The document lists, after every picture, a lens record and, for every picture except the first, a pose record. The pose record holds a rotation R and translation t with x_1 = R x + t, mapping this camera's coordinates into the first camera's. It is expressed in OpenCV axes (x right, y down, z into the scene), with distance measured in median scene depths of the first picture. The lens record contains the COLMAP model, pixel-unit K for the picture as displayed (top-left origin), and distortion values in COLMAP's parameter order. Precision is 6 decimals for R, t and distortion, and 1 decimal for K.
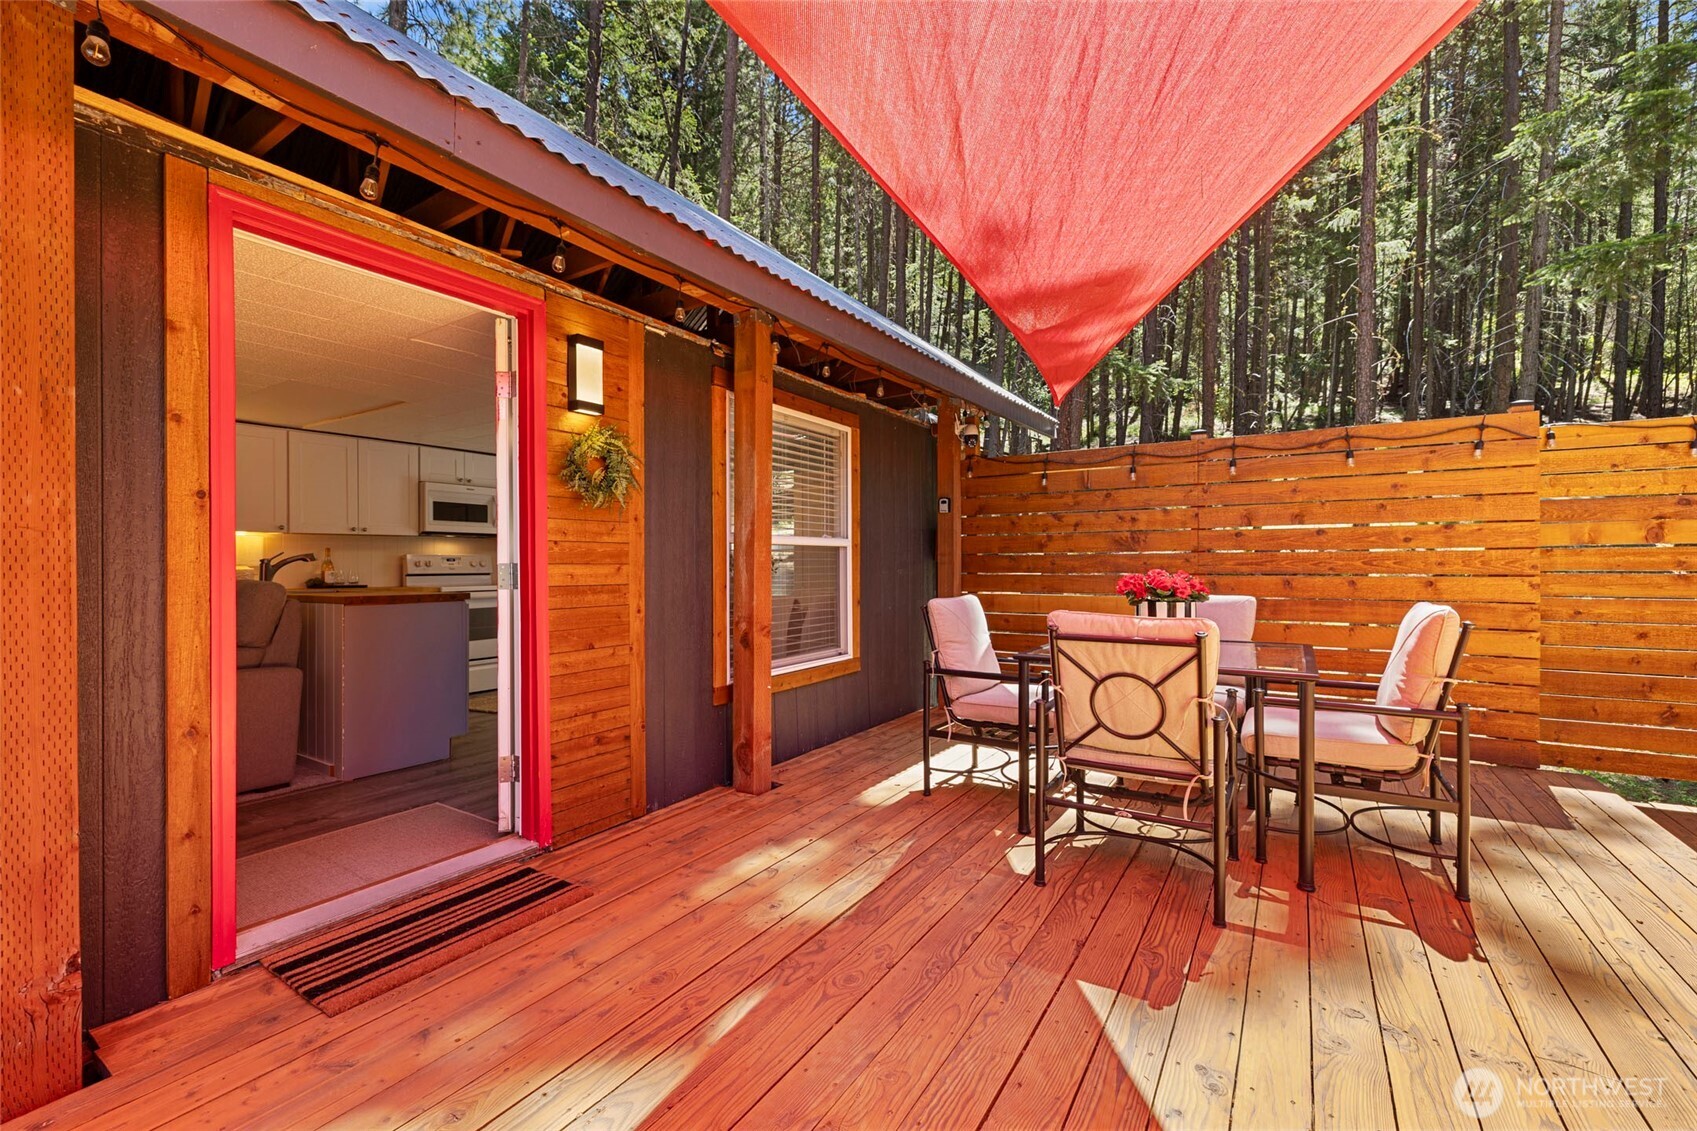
lens RADIAL K [[717.9, 0, 850.7], [0, 717.9, 561.6], [0, 0, 1]] dist [0.001772, 0.000217]
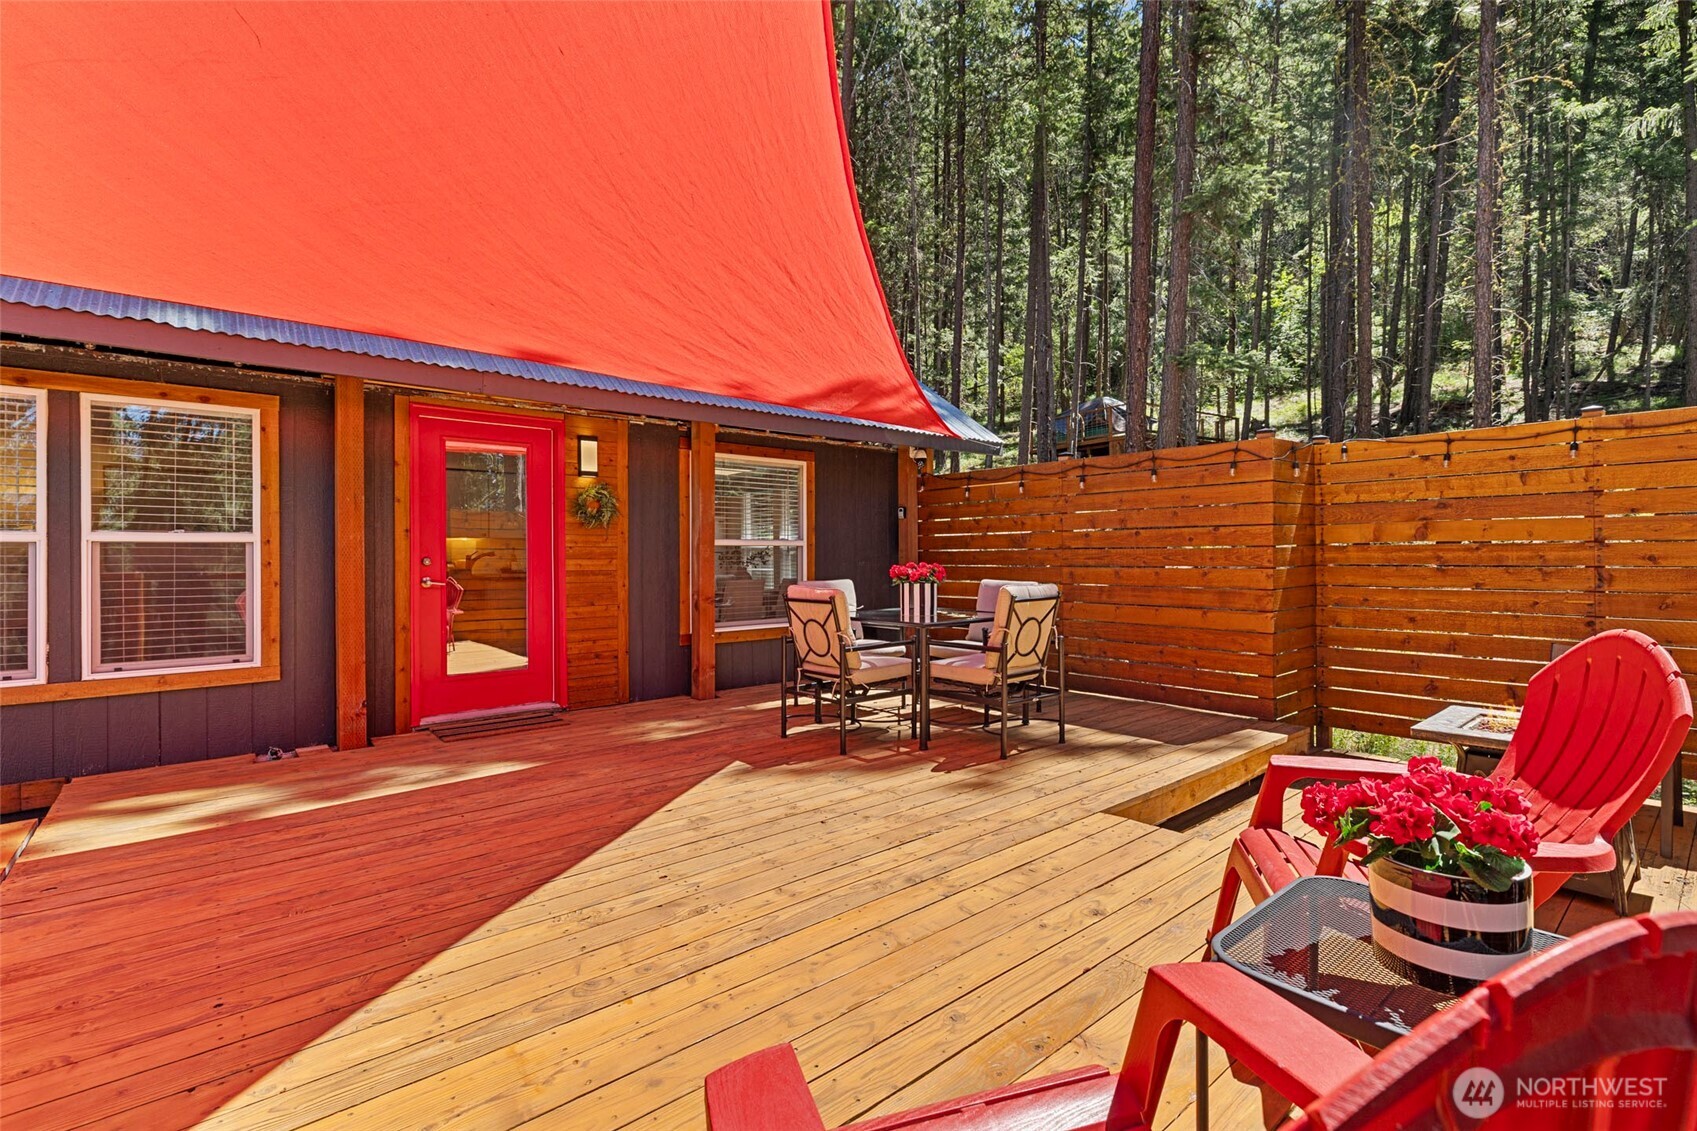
lens RADIAL K [[771.1, 0, 842.2], [0, 771.1, 552.7], [0, 0, 1]] dist [-0.003723, 0.000110]
pose [[0.952977, -0.001951, -0.303038, 0.686751], [0.001795, 0.999998, -0.000792, -0.008201], [0.303039, 0.000210, 0.952978, -0.552745]]
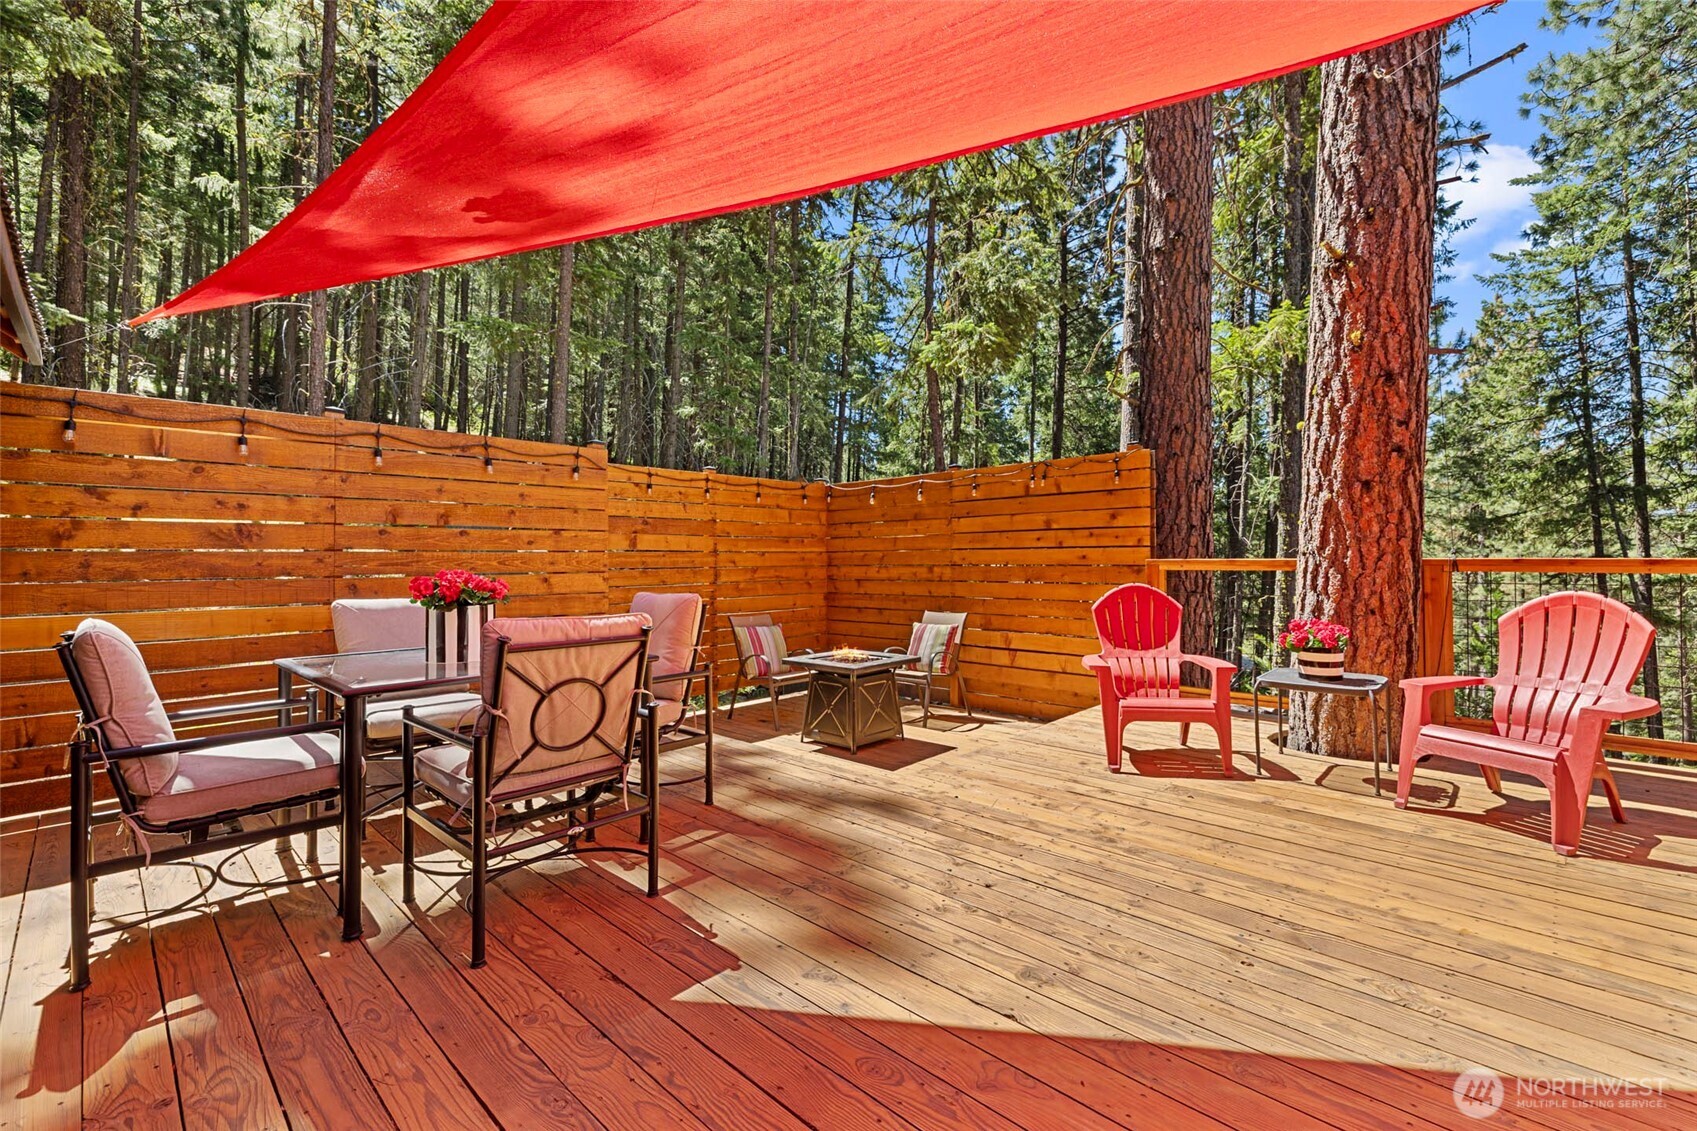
lens RADIAL K [[722.9, 0, 848.5], [0, 722.9, 565.5], [0, 0, 1]] dist [-0.001497, -0.000027]
pose [[0.197050, -0.005335, 0.980379, -0.309442], [0.002410, 0.999985, 0.004957, 0.002229], [-0.980390, 0.001386, 0.197060, 0.304412]]
